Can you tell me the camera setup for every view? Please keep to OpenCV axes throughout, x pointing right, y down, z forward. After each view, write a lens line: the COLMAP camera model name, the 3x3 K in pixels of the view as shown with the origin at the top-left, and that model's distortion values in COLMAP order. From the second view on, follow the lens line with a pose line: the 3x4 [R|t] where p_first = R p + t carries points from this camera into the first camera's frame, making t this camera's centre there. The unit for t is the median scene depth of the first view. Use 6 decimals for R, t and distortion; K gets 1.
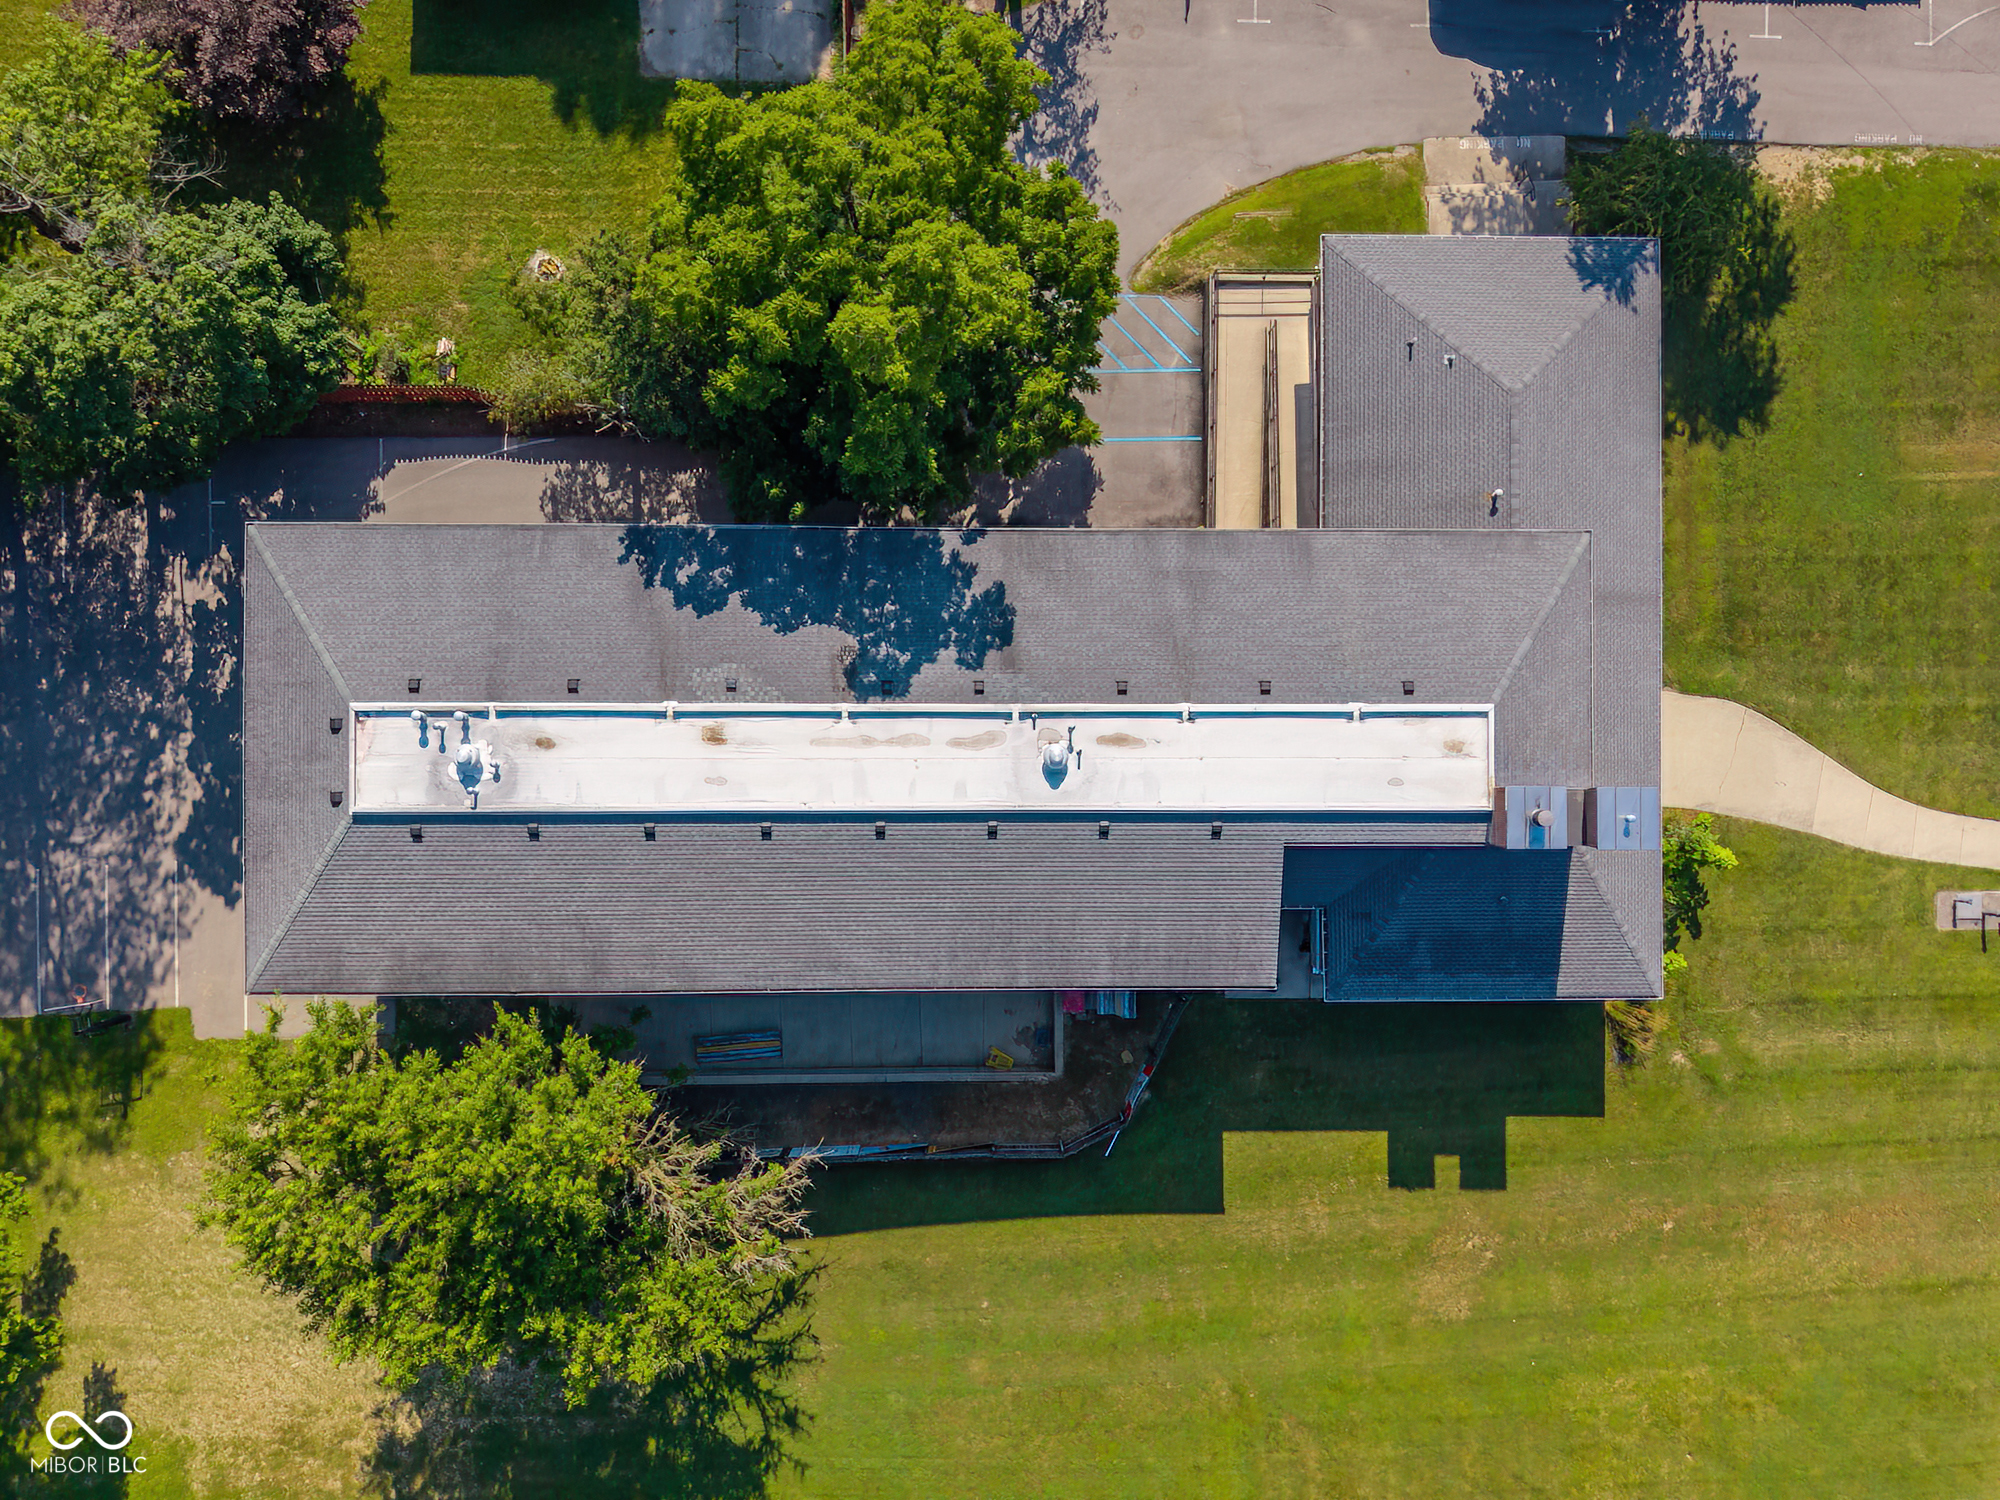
lens RADIAL K [[1352.1, 0, 985.2], [0, 1352.1, 746.5], [0, 0, 1]] dist [0.039877, -0.047515]
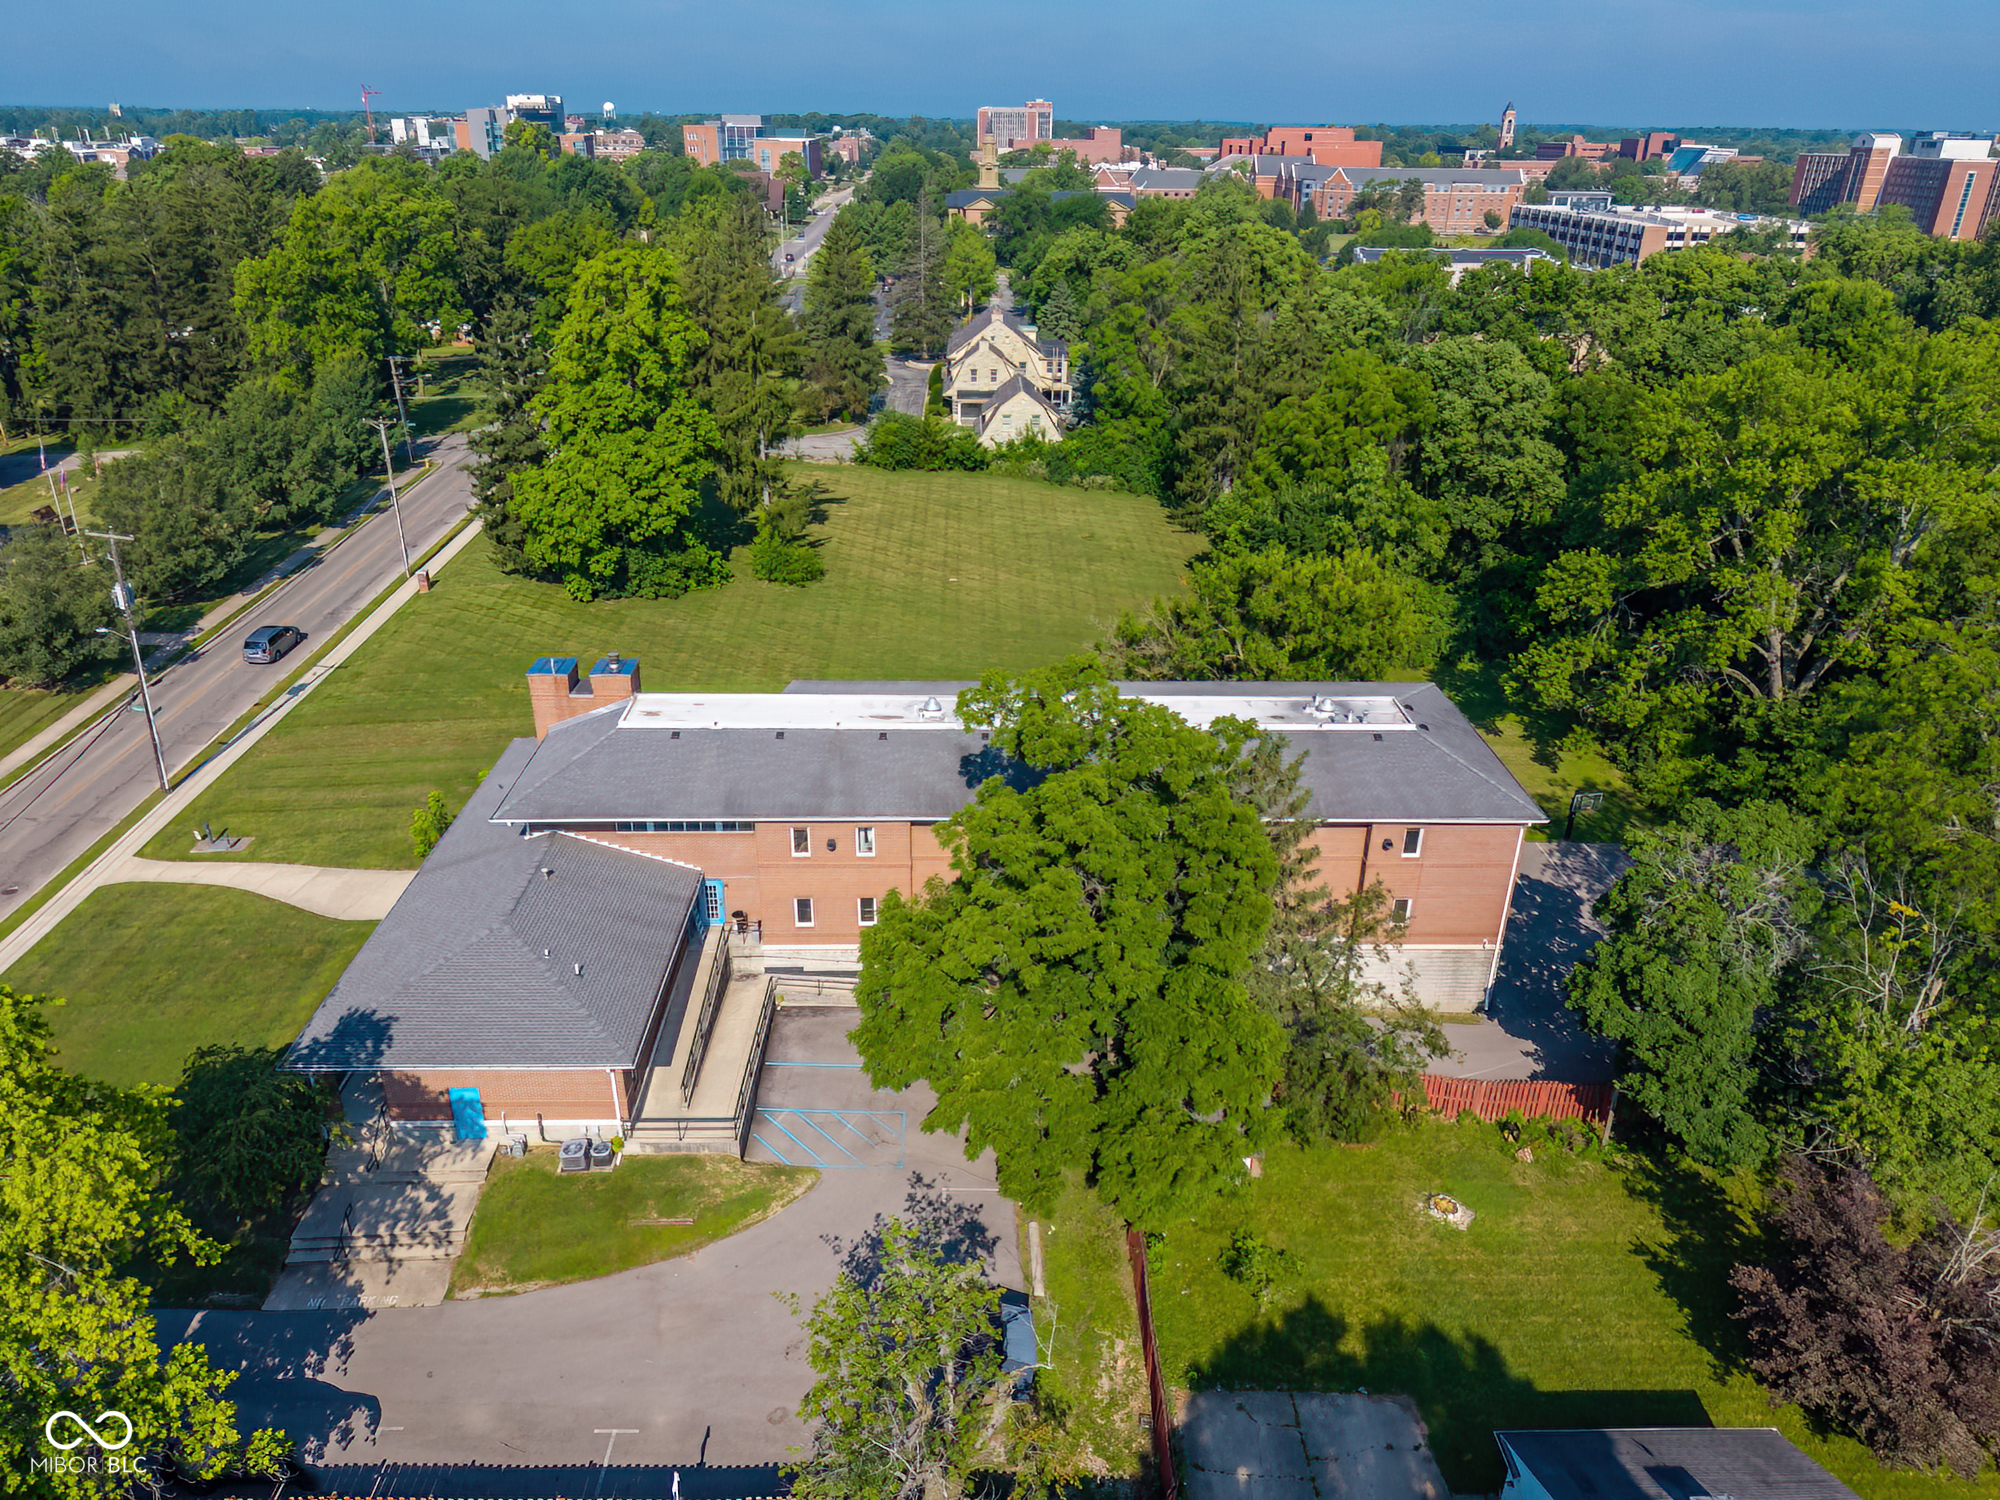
lens RADIAL K [[1334.6, 0, 986.3], [0, 1334.6, 783.5], [0, 0, 1]] dist [0.014389, -0.009969]
pose [[-0.998811, -0.036127, -0.032742, 0.032413], [-0.013534, -0.439721, 0.898033, -1.032364], [-0.046841, 0.897408, 0.438709, 0.351830]]
